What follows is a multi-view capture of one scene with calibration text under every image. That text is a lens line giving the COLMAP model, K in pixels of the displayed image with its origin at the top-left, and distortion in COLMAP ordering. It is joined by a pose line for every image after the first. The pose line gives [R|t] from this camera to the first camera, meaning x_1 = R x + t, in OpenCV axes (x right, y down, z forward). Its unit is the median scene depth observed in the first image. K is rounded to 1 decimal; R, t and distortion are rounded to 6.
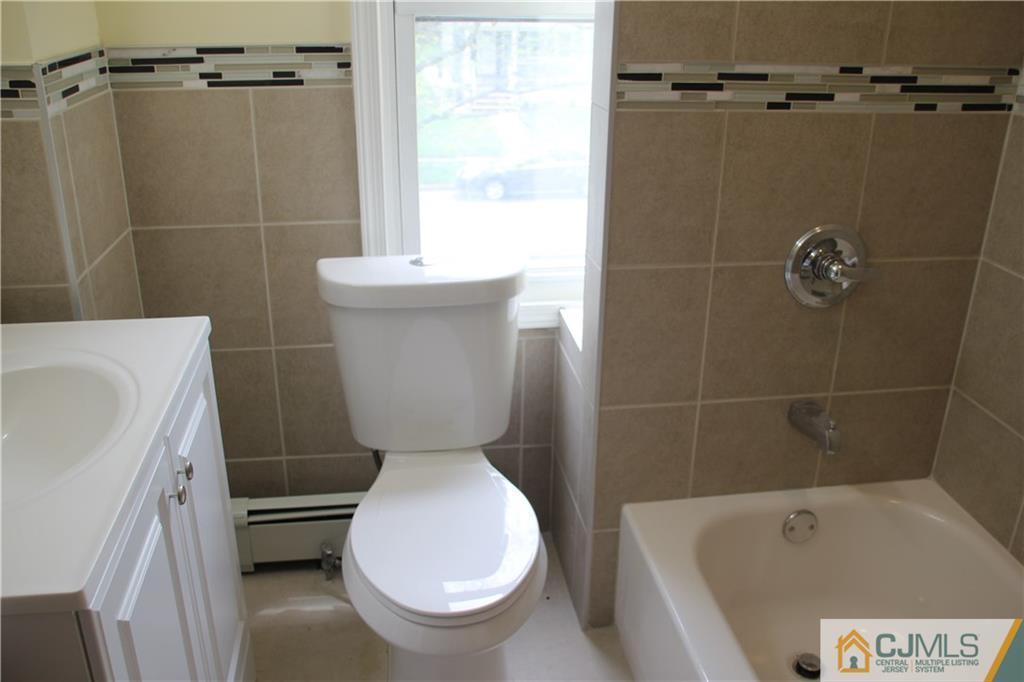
lens RADIAL K [[907.5, 0, 516.8], [0, 907.5, 339.7], [0, 0, 1]] dist [-0.129434, 0.126496]
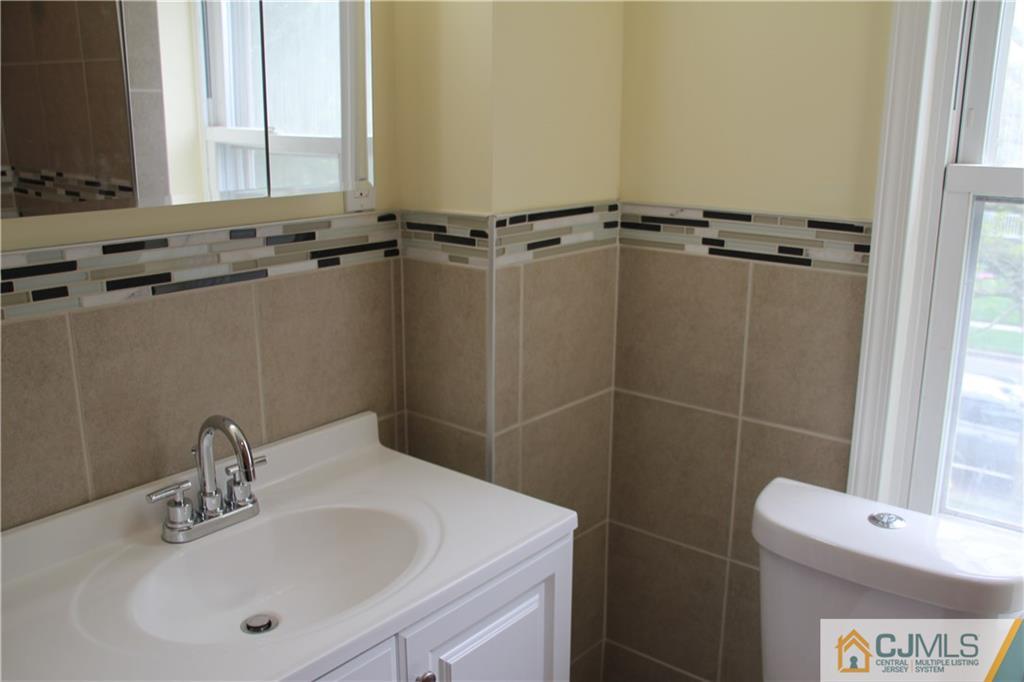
lens RADIAL K [[907.5, 0, 512.4], [0, 907.5, 344.9], [0, 0, 1]] dist [-0.129434, 0.126496]
pose [[0.674400, 0.174668, -0.717409, 0.181883], [-0.277928, 0.960209, -0.027484, -0.119286], [0.684062, 0.217923, 0.696110, 0.262109]]
